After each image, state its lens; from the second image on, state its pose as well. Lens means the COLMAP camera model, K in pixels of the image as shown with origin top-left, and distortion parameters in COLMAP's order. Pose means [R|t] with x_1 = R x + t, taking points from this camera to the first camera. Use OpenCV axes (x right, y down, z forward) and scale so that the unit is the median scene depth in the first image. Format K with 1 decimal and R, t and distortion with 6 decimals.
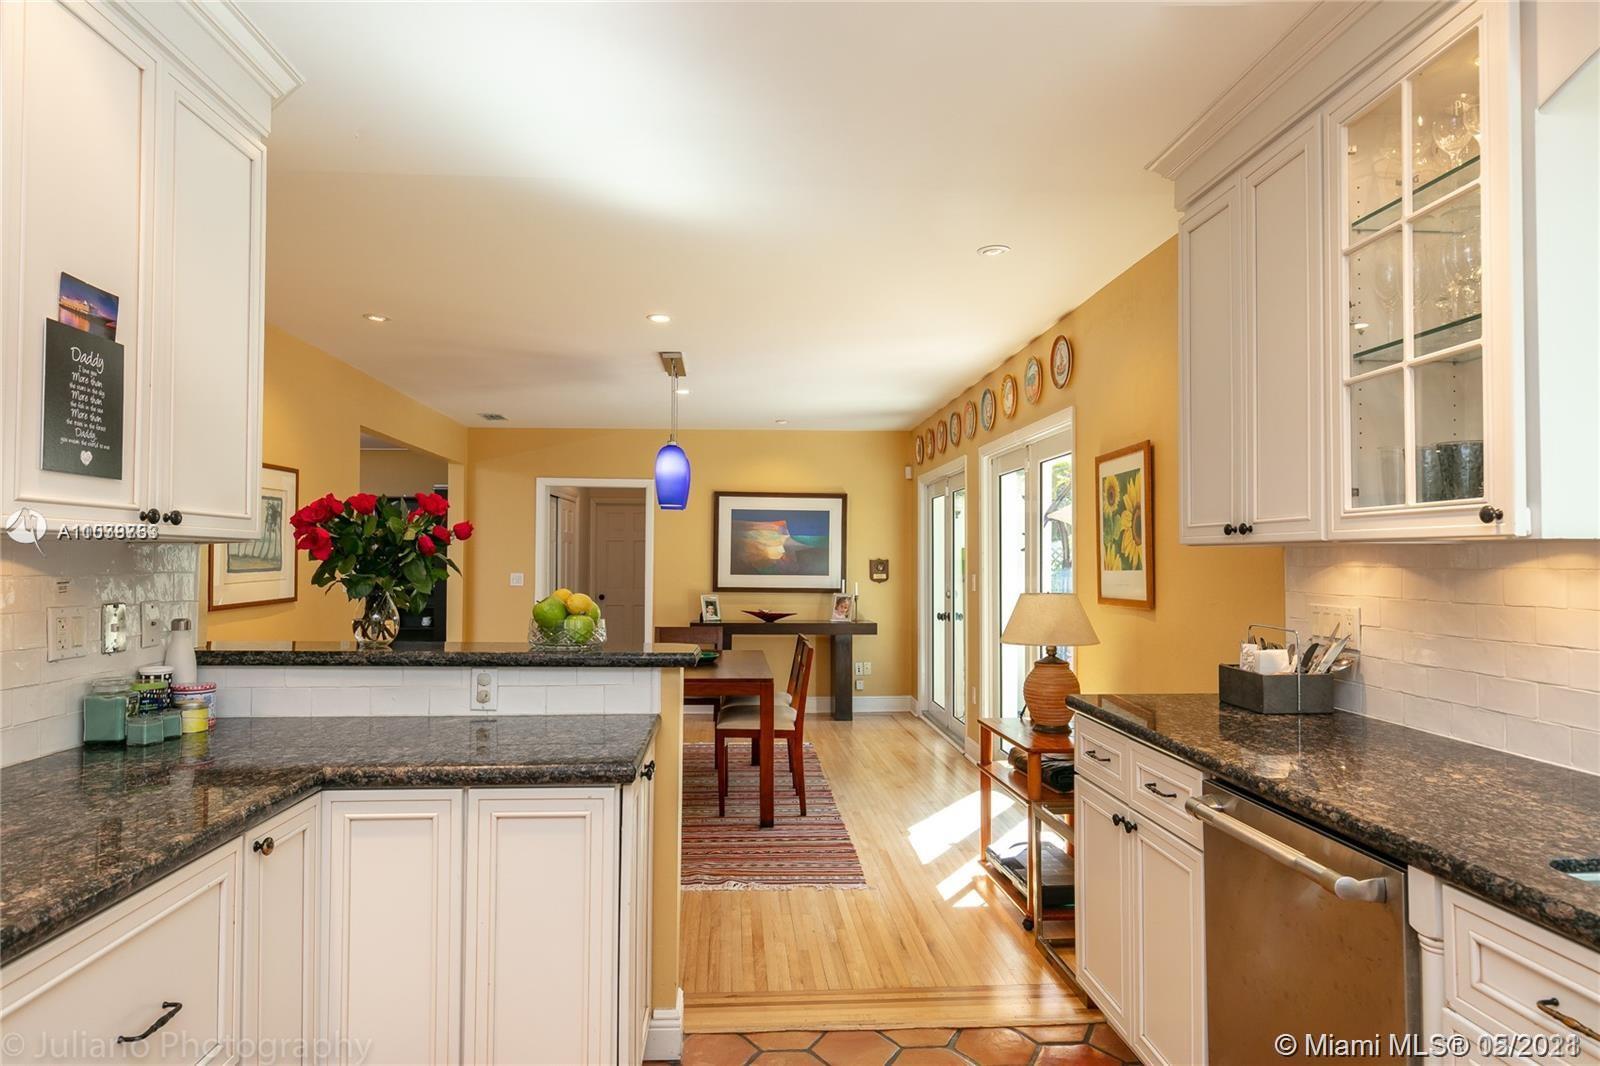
lens RADIAL K [[951.4, 0, 800.0], [0, 951.4, 533.0], [0, 0, 1]] dist [0.002672, 0.000414]
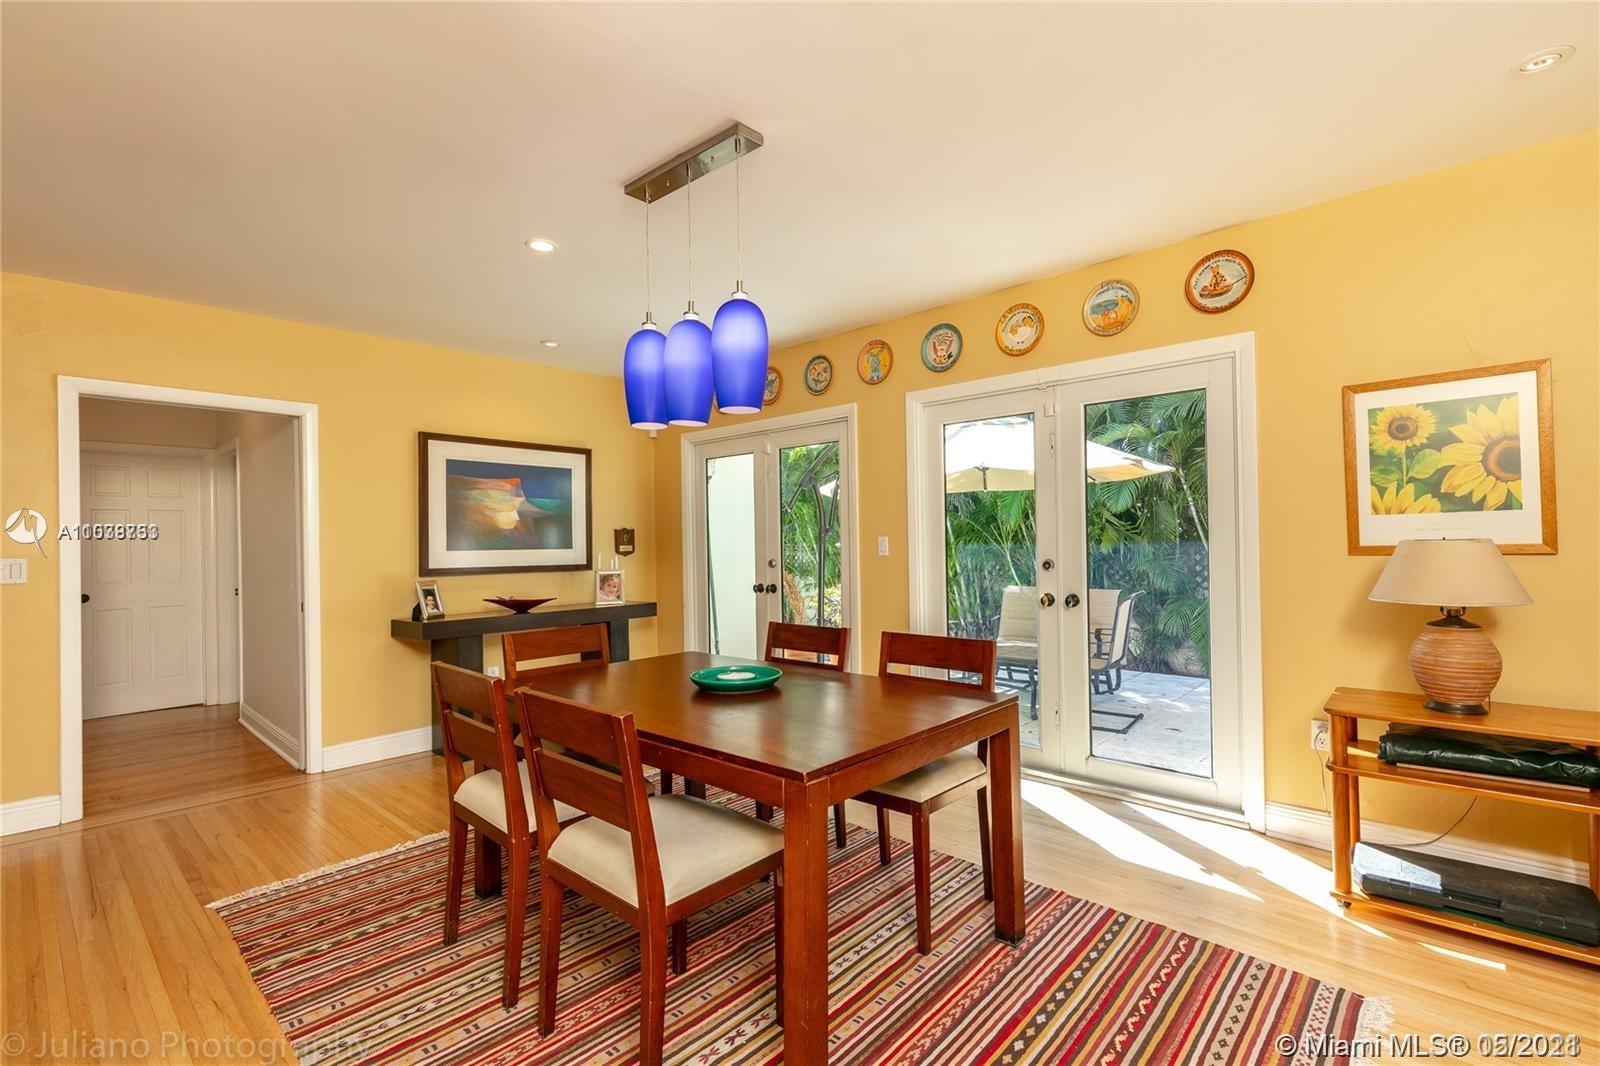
lens RADIAL K [[721.8, 0, 795.6], [0, 721.8, 537.5], [0, 0, 1]] dist [0.000241, -0.000615]
pose [[0.728857, -0.012044, 0.684560, -0.887576], [-0.001562, 0.999813, 0.019253, 0.081164], [-0.684665, -0.015102, 0.728702, 1.496465]]
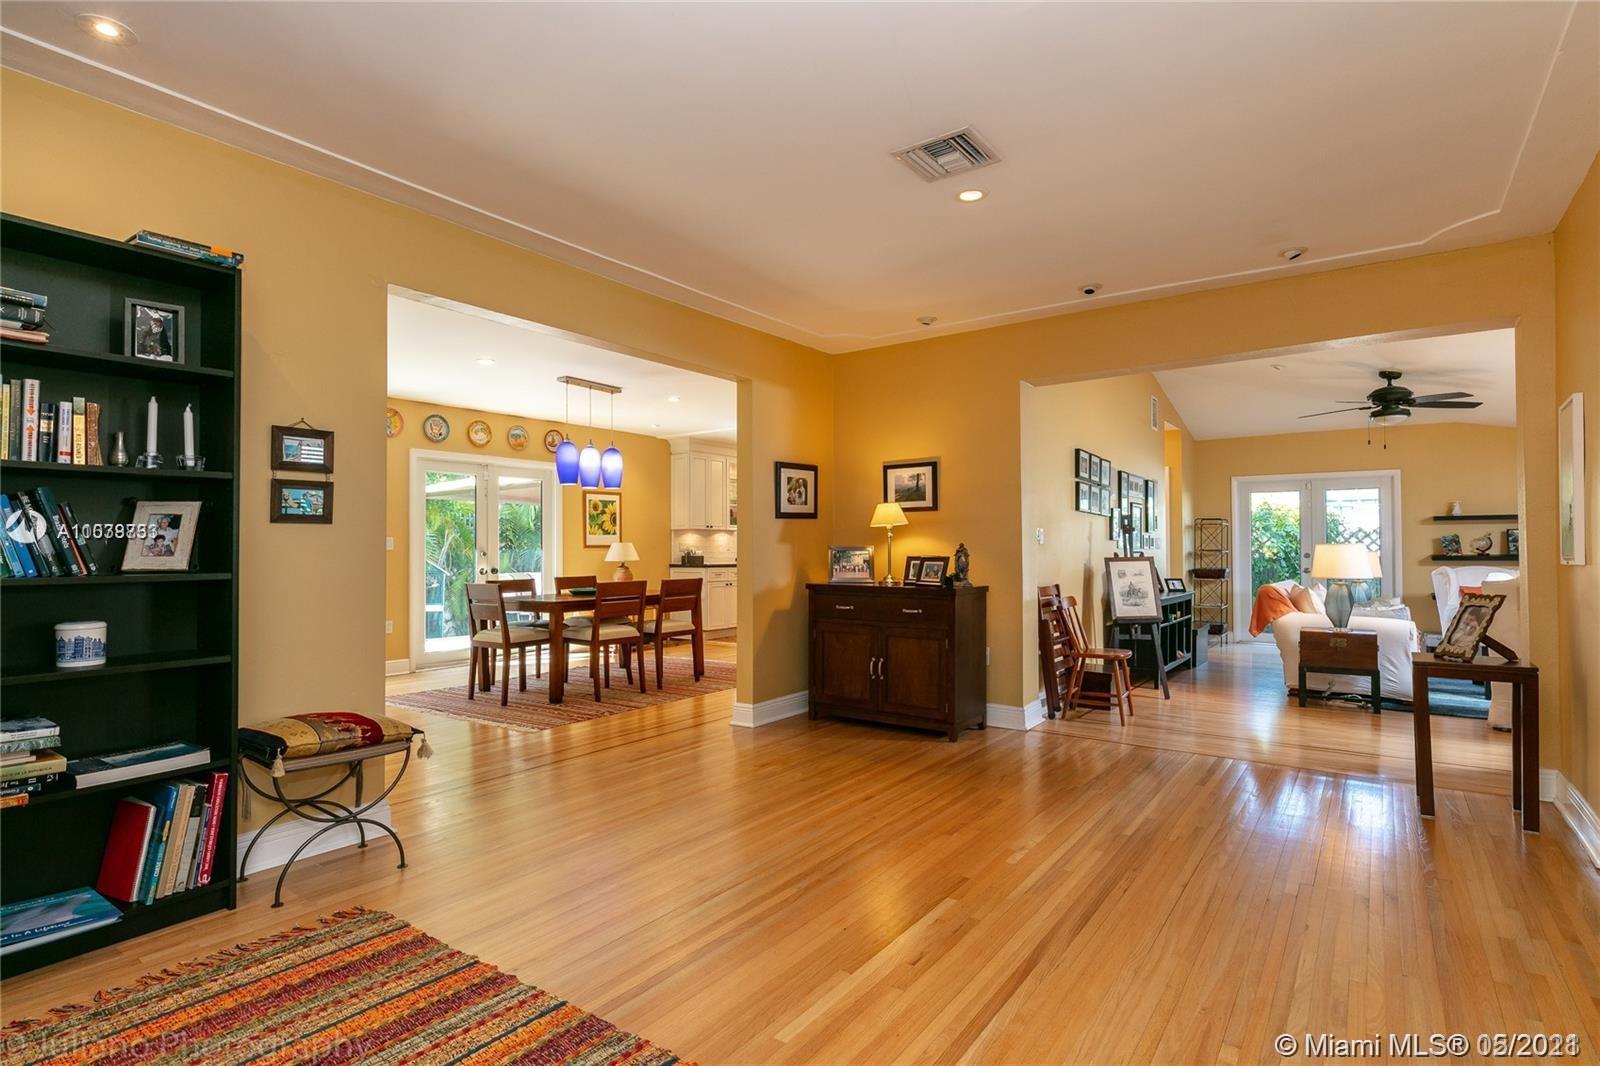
lens RADIAL K [[816.6, 0, 791.6], [0, 816.6, 533.9], [0, 0, 1]] dist [0.001804, -0.000216]
pose [[-0.767231, 0.016569, 0.641157, -2.640684], [-0.013606, 0.999021, -0.042098, 0.210895], [-0.641226, -0.041022, -0.766255, 4.029123]]
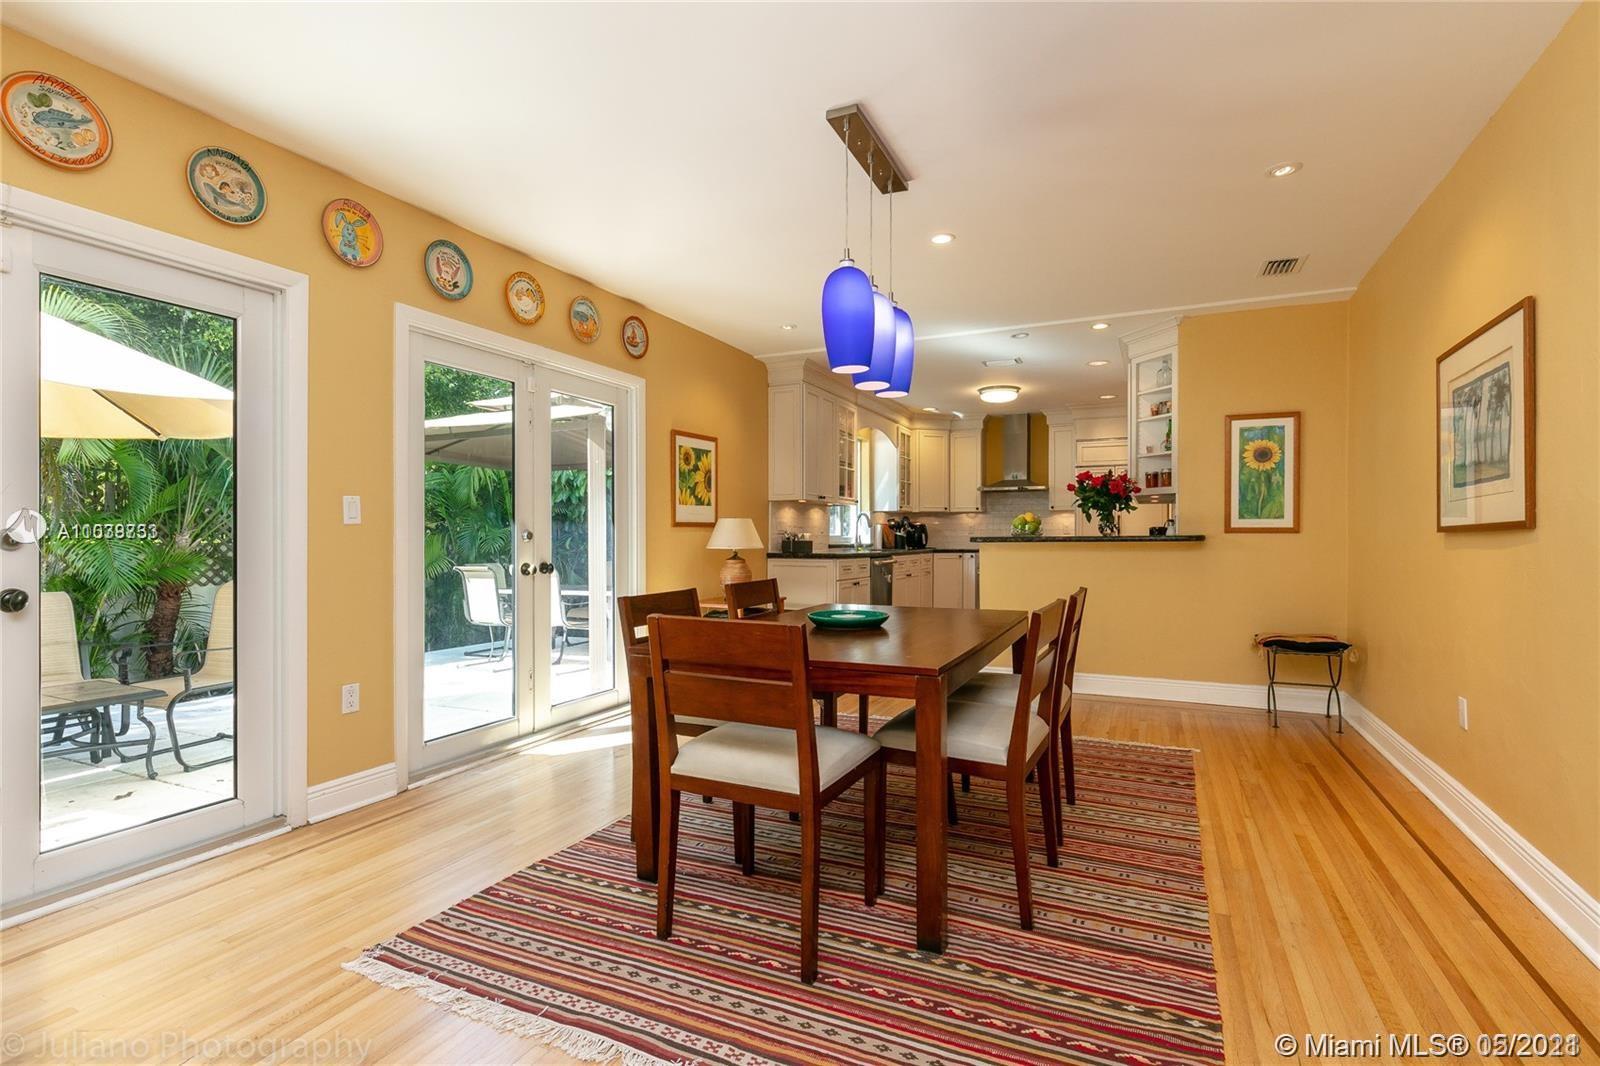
lens RADIAL K [[758.1, 0, 798.5], [0, 758.1, 534.8], [0, 0, 1]] dist [-0.000133, 0.000372]
pose [[-0.874241, -0.002561, 0.485486, -0.772137], [-0.016861, 0.999543, -0.025090, 0.197692], [-0.485200, -0.030120, -0.873884, 3.383702]]
